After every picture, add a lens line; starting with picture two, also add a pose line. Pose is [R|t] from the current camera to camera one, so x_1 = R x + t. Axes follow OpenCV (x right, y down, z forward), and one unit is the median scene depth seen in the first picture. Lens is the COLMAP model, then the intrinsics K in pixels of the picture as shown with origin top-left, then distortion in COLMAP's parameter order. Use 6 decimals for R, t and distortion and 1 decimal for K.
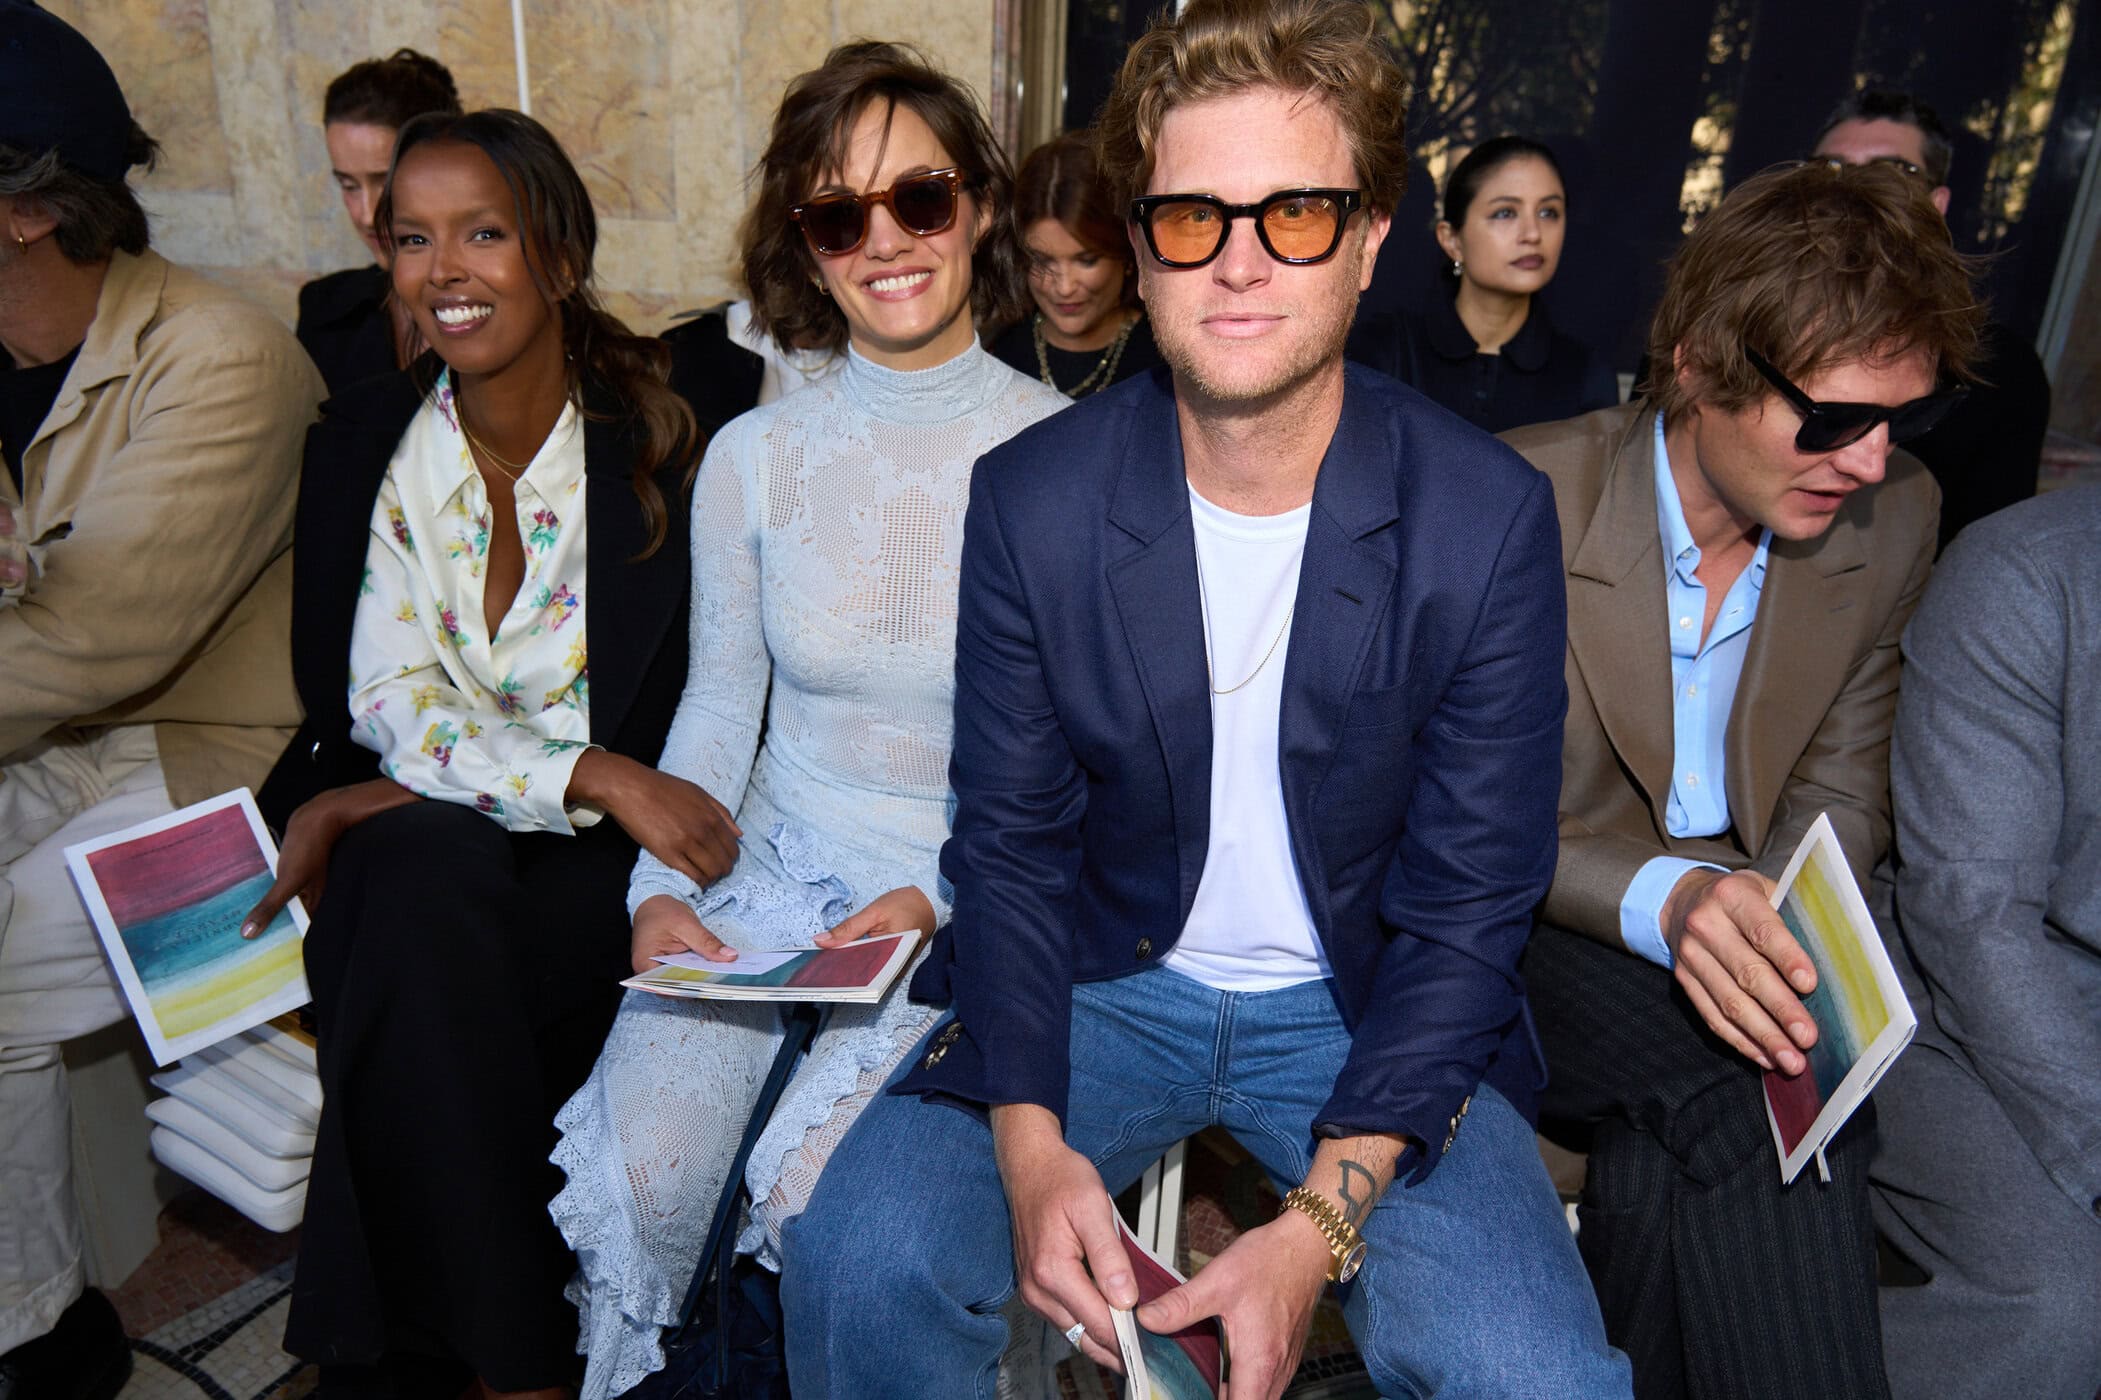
lens RADIAL K [[1430.1, 0, 1046.9], [0, 1430.1, 736.6], [0, 0, 1]] dist [0.000008, -0.004768]
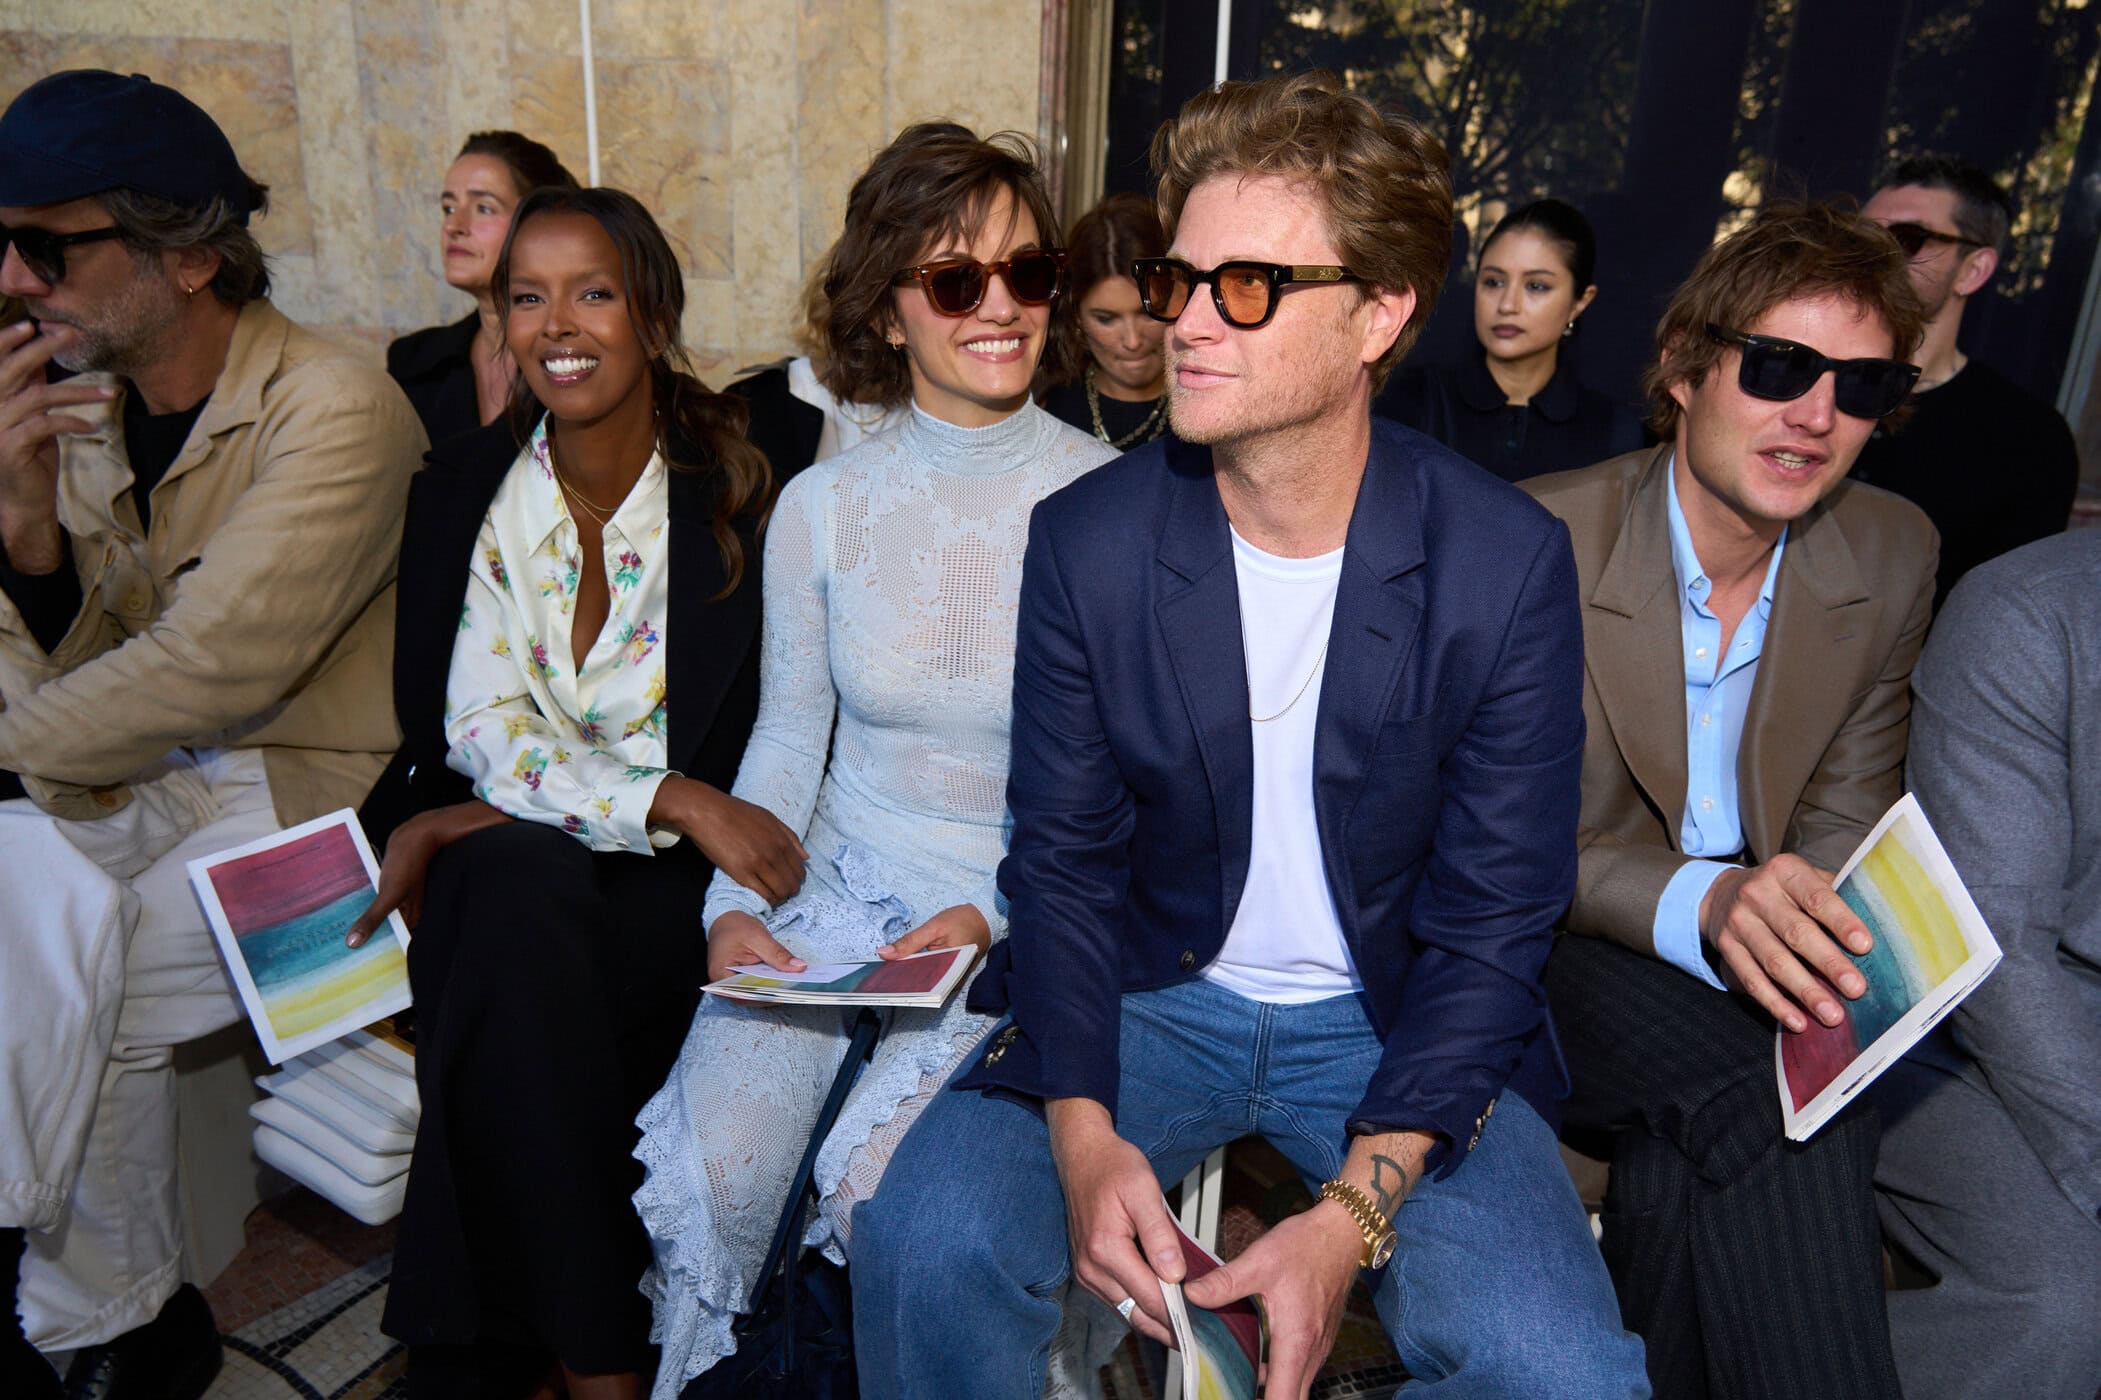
lens RADIAL K [[1432.7, 0, 1047.4], [0, 1432.7, 739.1], [0, 0, 1]] dist [0.001411, -0.006277]
pose [[0.999742, 0.005179, -0.022125, -0.013143], [-0.005878, 0.999483, -0.031622, 0.015594], [0.021949, 0.031744, 0.999255, -0.071223]]
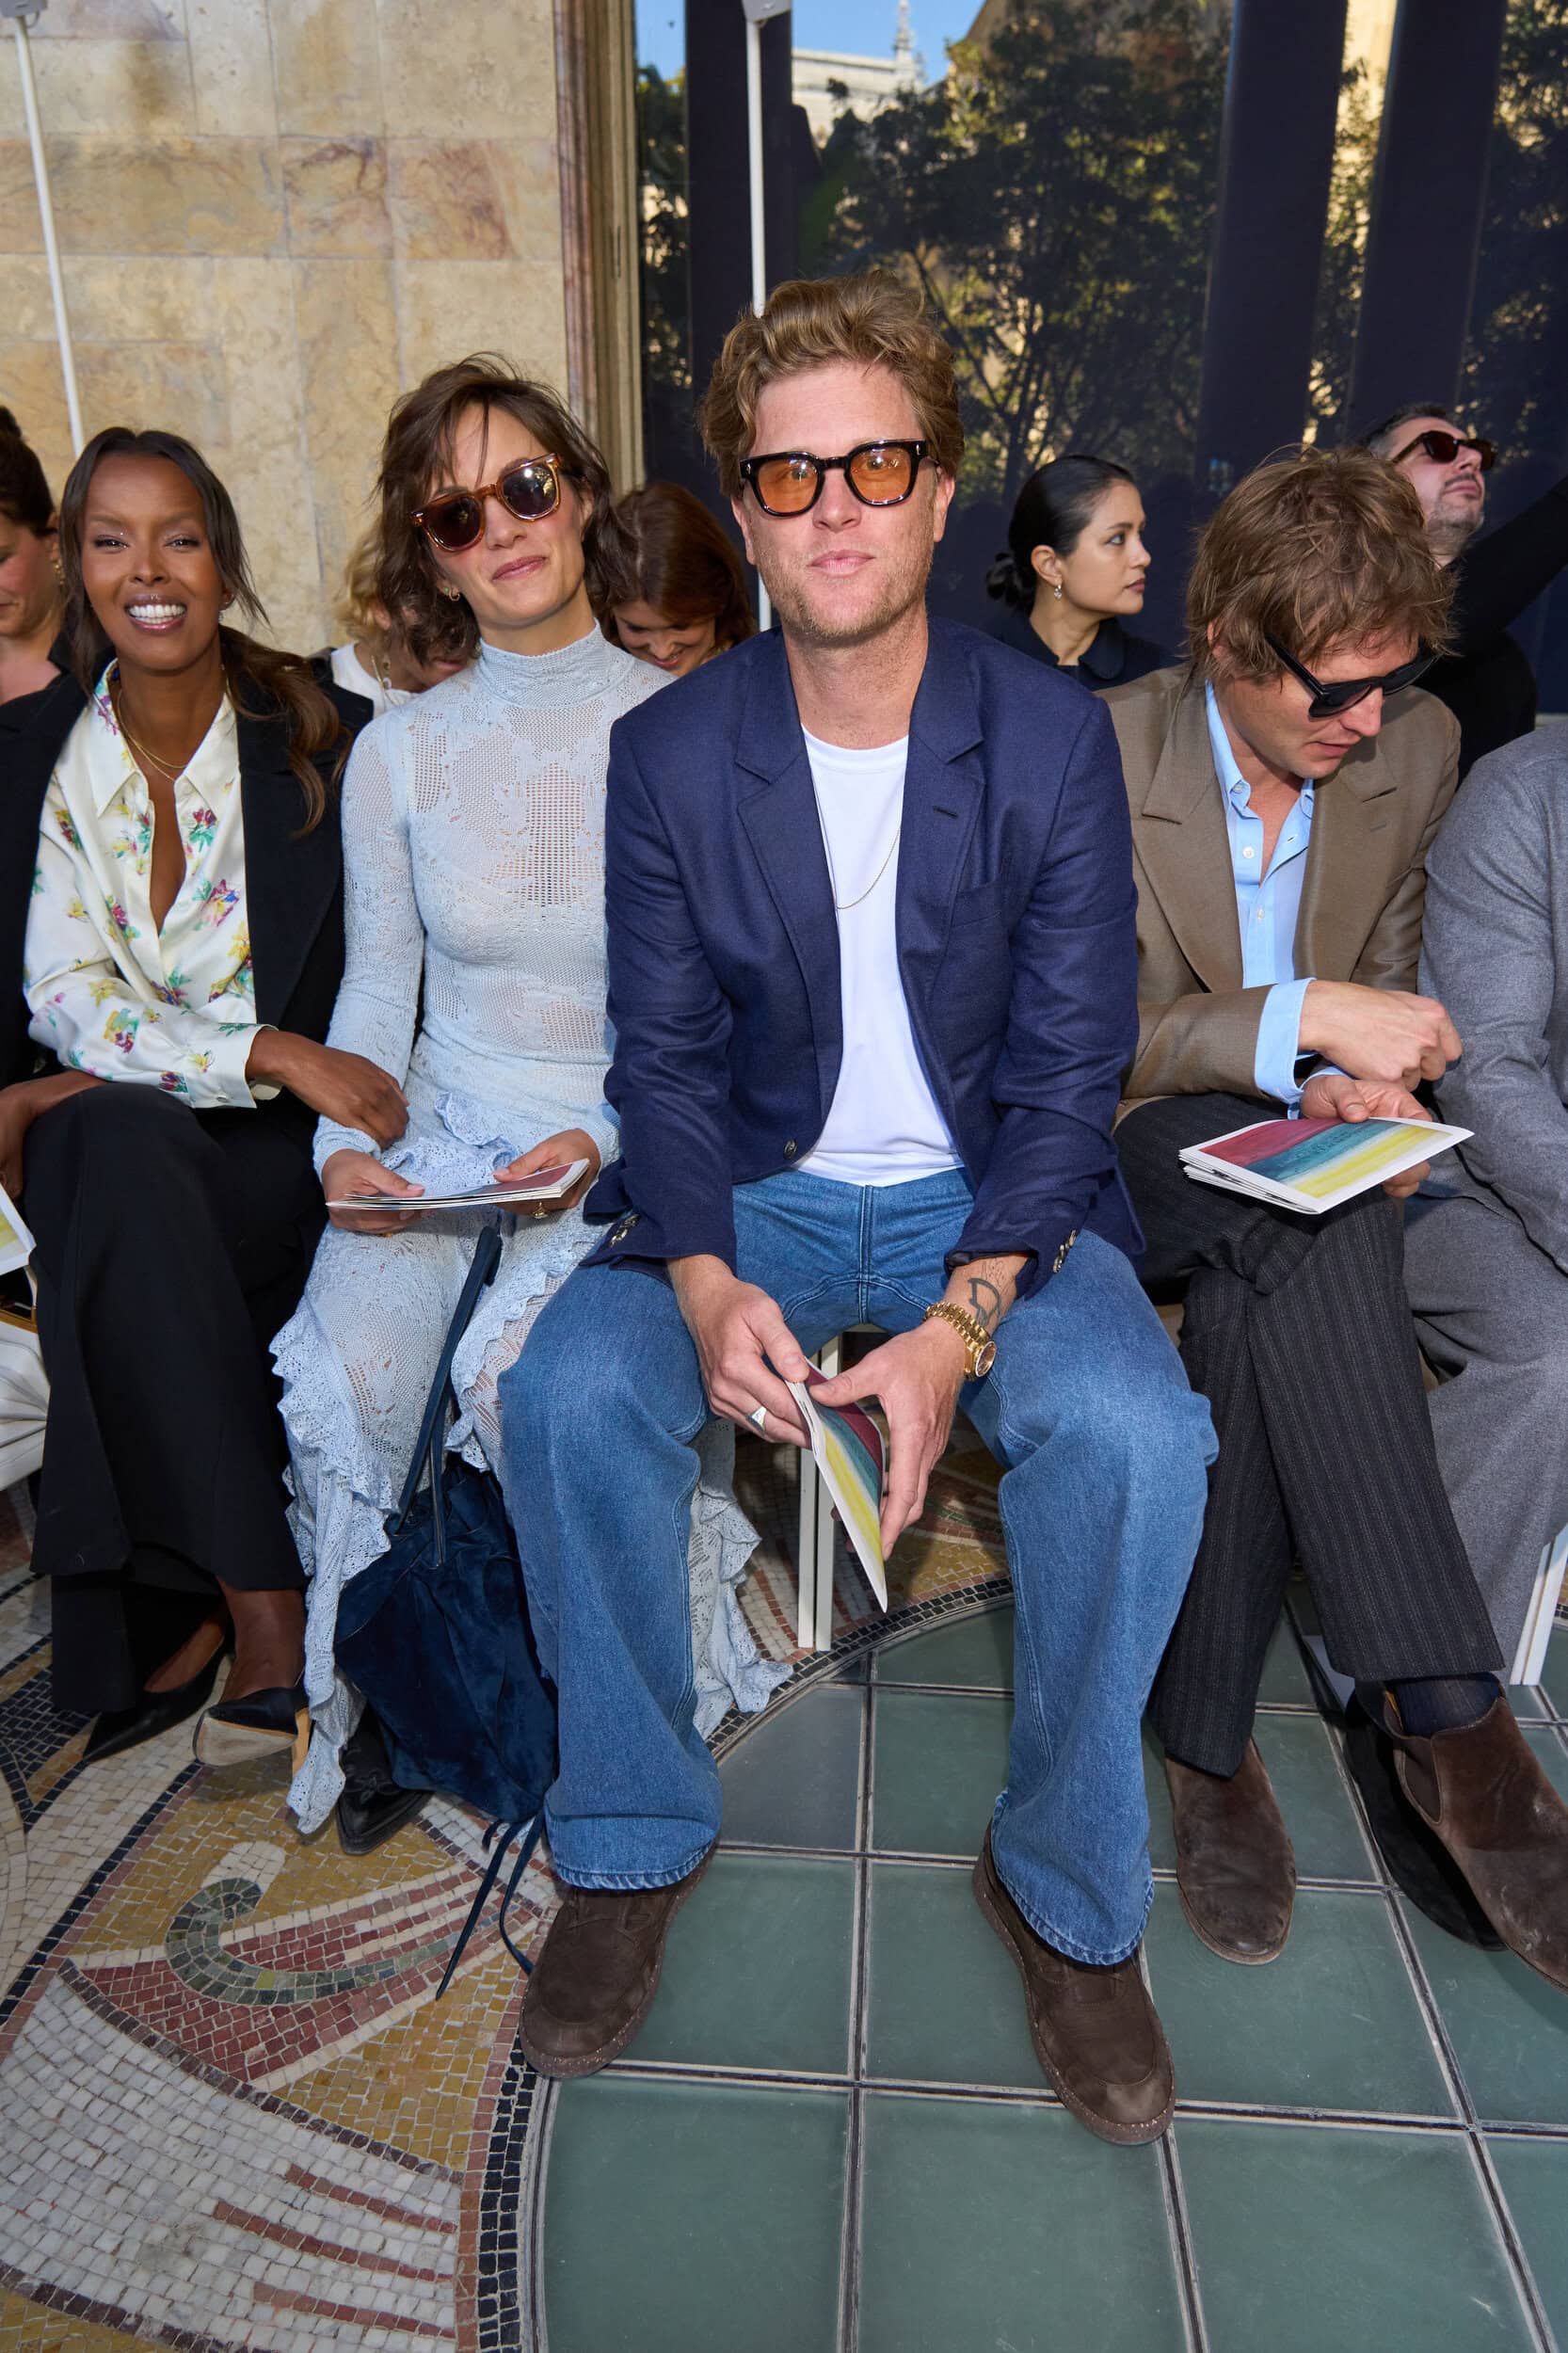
lens RADIAL K [[1604.5, 0, 792.3], [0, 1604.5, 1225.8], [0, 0, 1]] dist [0.001411, -0.006277]
pose [[0.994051, -0.070254, 0.083234, -0.038492], [0.069086, 0.997469, 0.016840, 0.173883], [-0.084206, -0.010990, 0.996388, -0.248988]]
